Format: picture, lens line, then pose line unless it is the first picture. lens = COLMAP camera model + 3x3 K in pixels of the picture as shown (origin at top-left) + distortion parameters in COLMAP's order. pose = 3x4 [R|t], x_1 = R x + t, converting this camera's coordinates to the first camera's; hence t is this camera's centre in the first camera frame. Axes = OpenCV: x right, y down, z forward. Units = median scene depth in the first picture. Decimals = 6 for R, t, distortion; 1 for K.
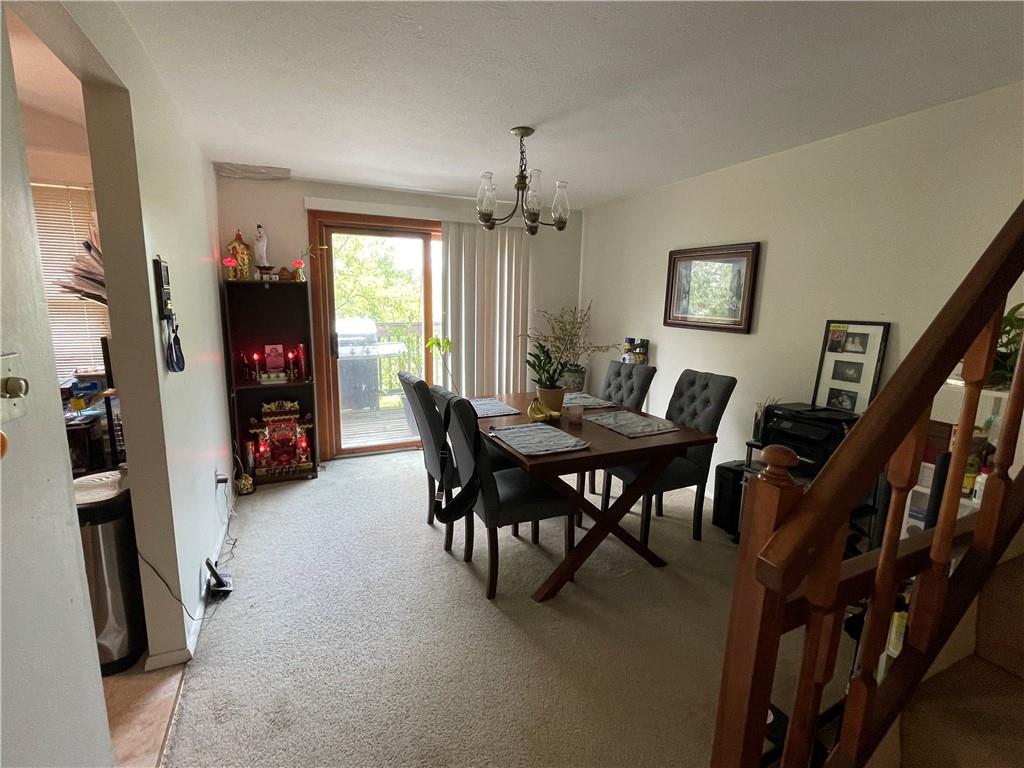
lens RADIAL K [[474.3, 0, 513.7], [0, 474.3, 385.7], [0, 0, 1]] dist [-0.013352, -0.000187]
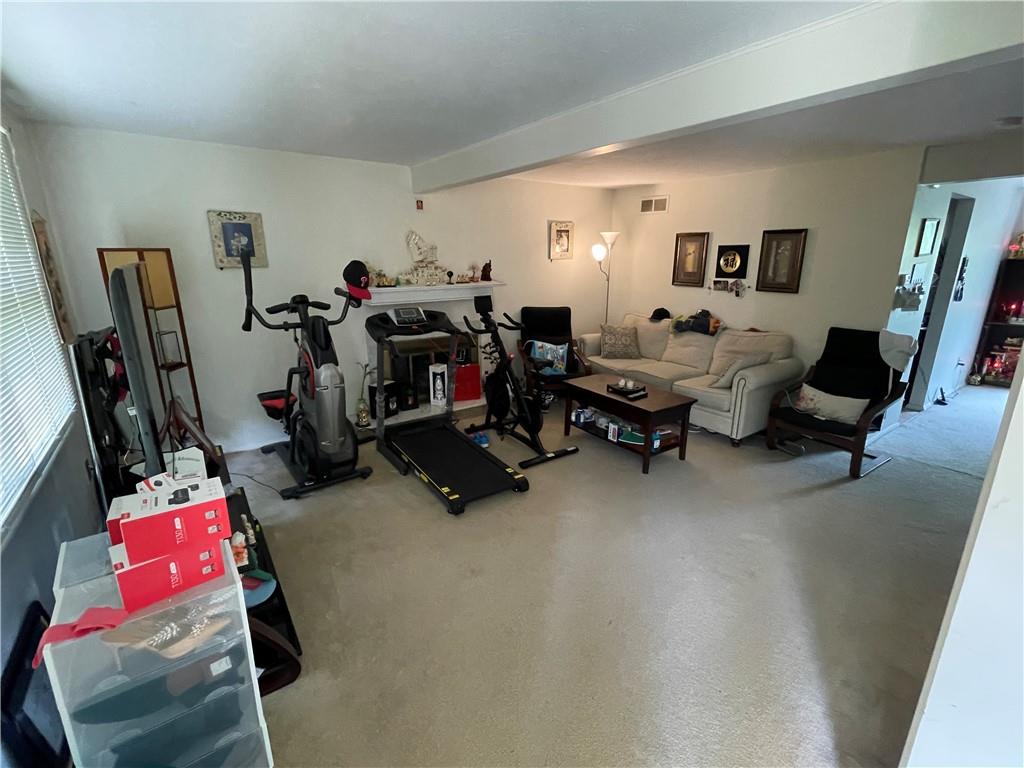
lens RADIAL K [[459.0, 0, 512.5], [0, 459.0, 381.1], [0, 0, 1]] dist [-0.001862, -0.000516]
pose [[0.185876, 0.237005, -0.953561, 2.296094], [-0.164022, 0.964341, 0.207712, 0.470327], [0.968786, 0.117796, 0.218122, -3.215350]]
